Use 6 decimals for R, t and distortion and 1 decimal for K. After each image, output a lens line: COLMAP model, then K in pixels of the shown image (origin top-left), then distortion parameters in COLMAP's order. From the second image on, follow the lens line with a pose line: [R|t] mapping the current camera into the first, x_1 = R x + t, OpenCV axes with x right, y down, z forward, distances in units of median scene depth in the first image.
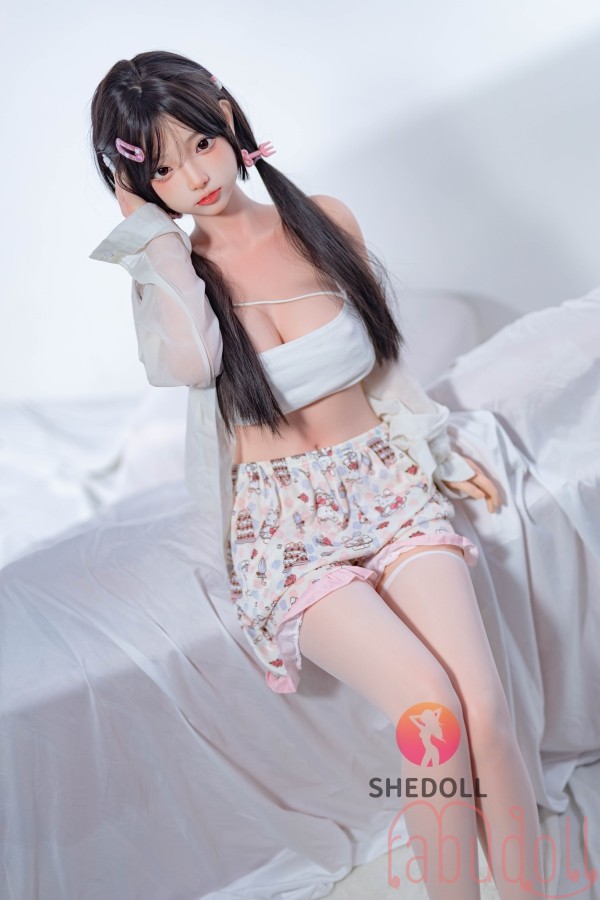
lens RADIAL K [[1214.5, 0, 300.0], [0, 1214.5, 450.0], [0, 0, 1]] dist [0.032061, -0.019122]
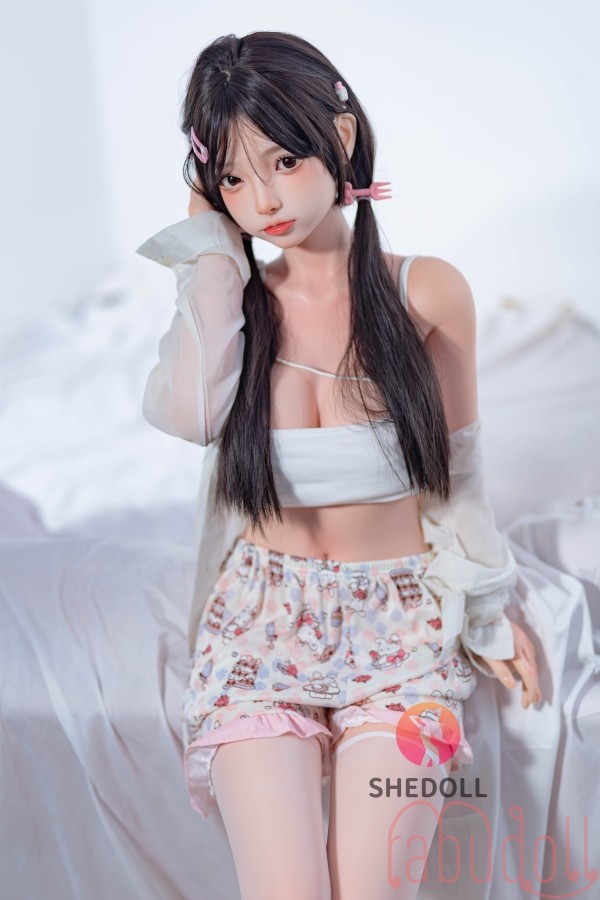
lens RADIAL K [[1214.5, 0, 300.0], [0, 1214.5, 450.0], [0, 0, 1]] dist [0.032061, -0.019122]
pose [[0.900633, 0.343895, -0.265700, 0.190546], [-0.327857, 0.938985, 0.104004, -0.148158], [0.285255, -0.006558, 0.958429, 0.218297]]
